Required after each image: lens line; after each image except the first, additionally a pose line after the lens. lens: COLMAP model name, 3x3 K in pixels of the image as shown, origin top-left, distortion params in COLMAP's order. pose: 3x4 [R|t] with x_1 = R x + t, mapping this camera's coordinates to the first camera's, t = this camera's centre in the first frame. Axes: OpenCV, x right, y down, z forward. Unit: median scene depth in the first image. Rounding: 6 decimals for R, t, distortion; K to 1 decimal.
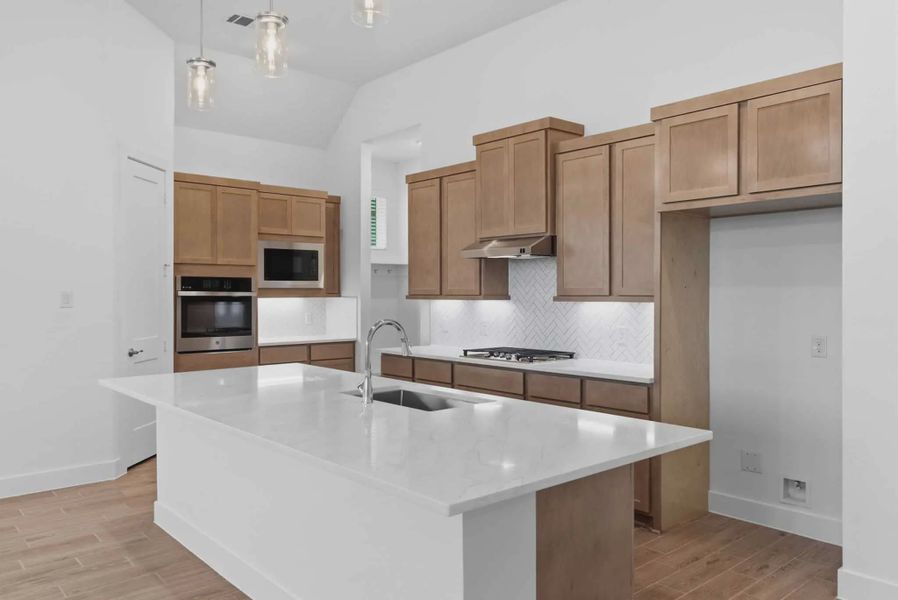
lens RADIAL K [[664.2, 0, 451.7], [0, 664.2, 296.8], [0, 0, 1]] dist [-0.005459, -0.000952]
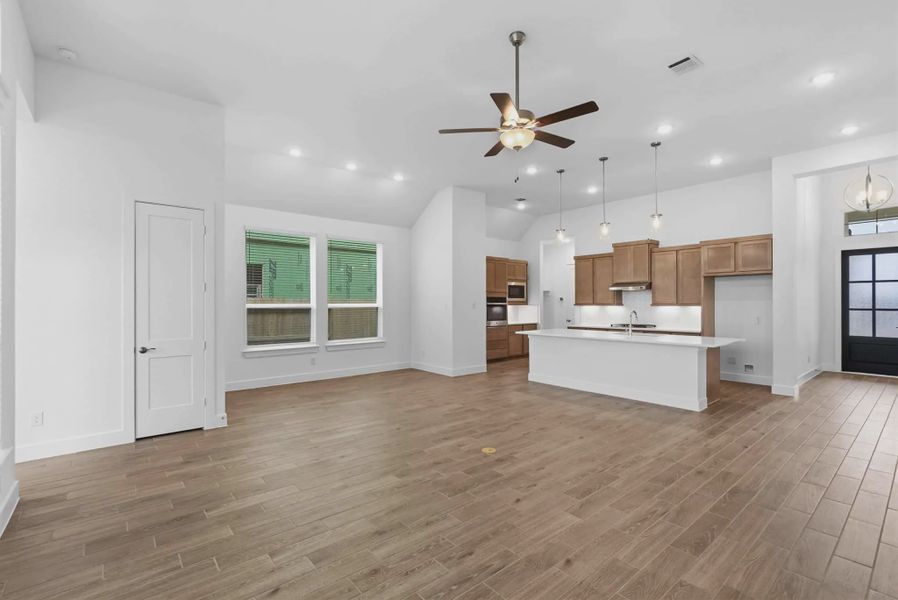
lens RADIAL K [[408.9, 0, 450.1], [0, 408.9, 301.4], [0, 0, 1]] dist [-0.001855, 0.000652]
pose [[0.999606, -0.003583, -0.027836, -0.580449], [0.003308, 0.999945, -0.009913, 0.001892], [0.027870, 0.009817, 0.999563, -0.656500]]
